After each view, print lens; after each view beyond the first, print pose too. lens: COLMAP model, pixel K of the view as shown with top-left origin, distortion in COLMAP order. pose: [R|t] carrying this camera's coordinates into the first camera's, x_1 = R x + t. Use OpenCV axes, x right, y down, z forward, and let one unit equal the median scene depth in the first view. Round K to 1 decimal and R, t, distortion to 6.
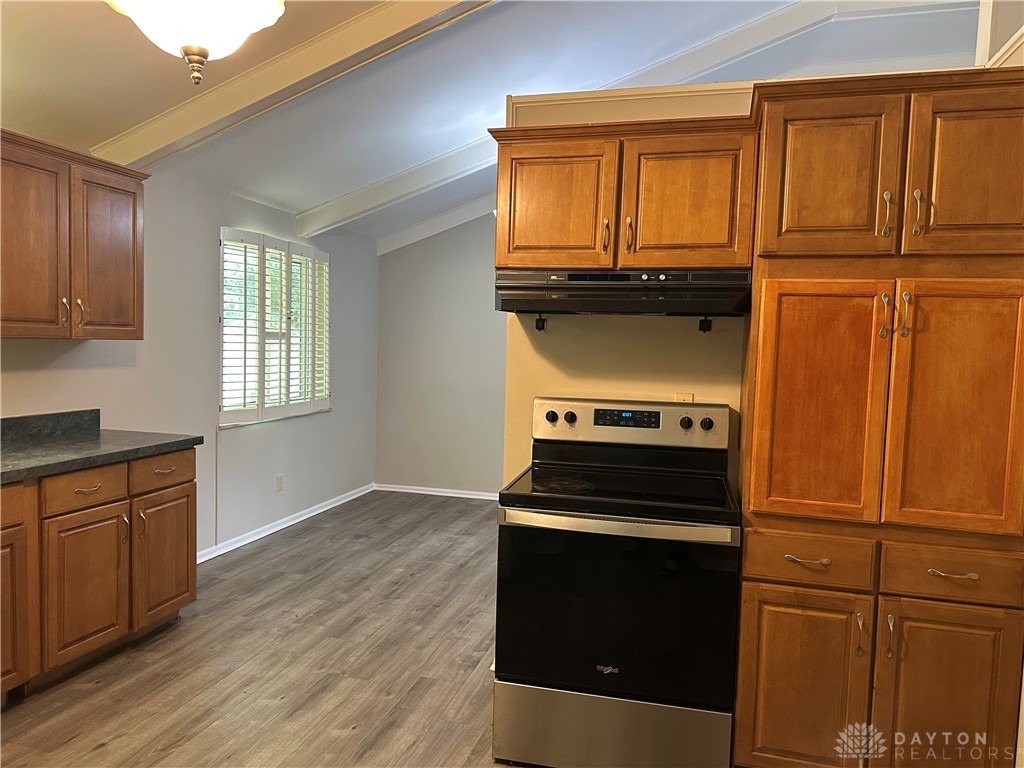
lens RADIAL K [[713.9, 0, 513.5], [0, 713.9, 386.6], [0, 0, 1]] dist [0.055459, -0.081455]
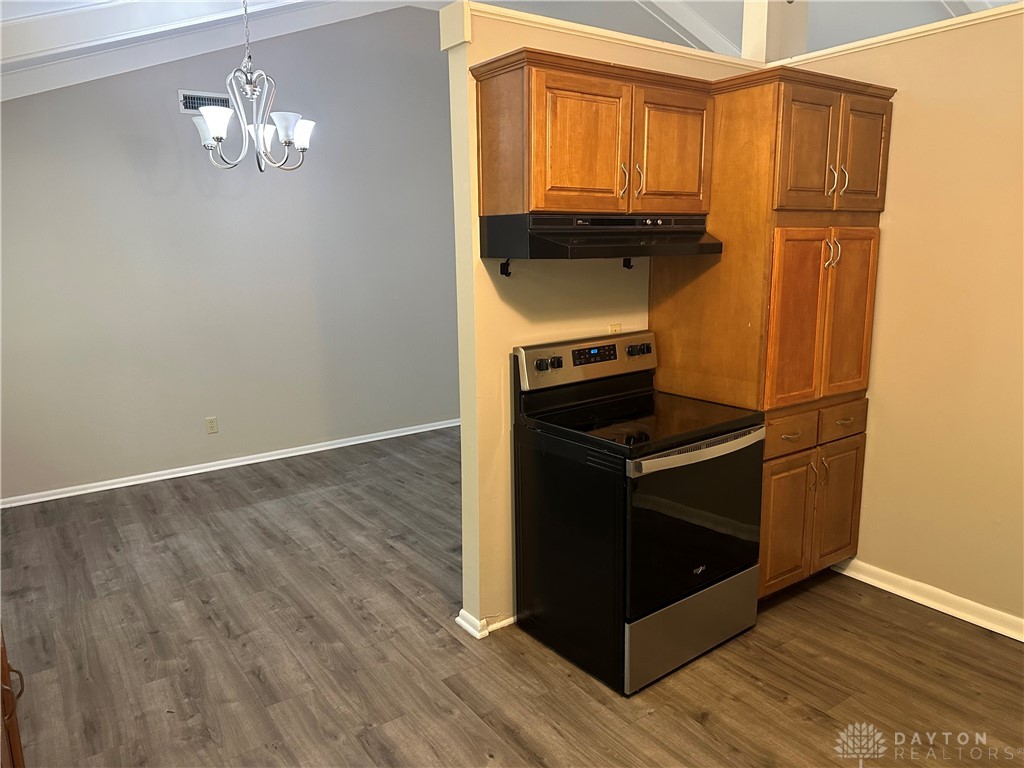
lens RADIAL K [[713.9, 0, 509.4], [0, 713.9, 384.7], [0, 0, 1]] dist [0.055459, -0.081455]
pose [[0.630031, -0.182207, 0.754892, -0.698074], [0.085446, 0.982448, 0.165818, -0.094270], [-0.771855, -0.039968, 0.634541, 0.404067]]
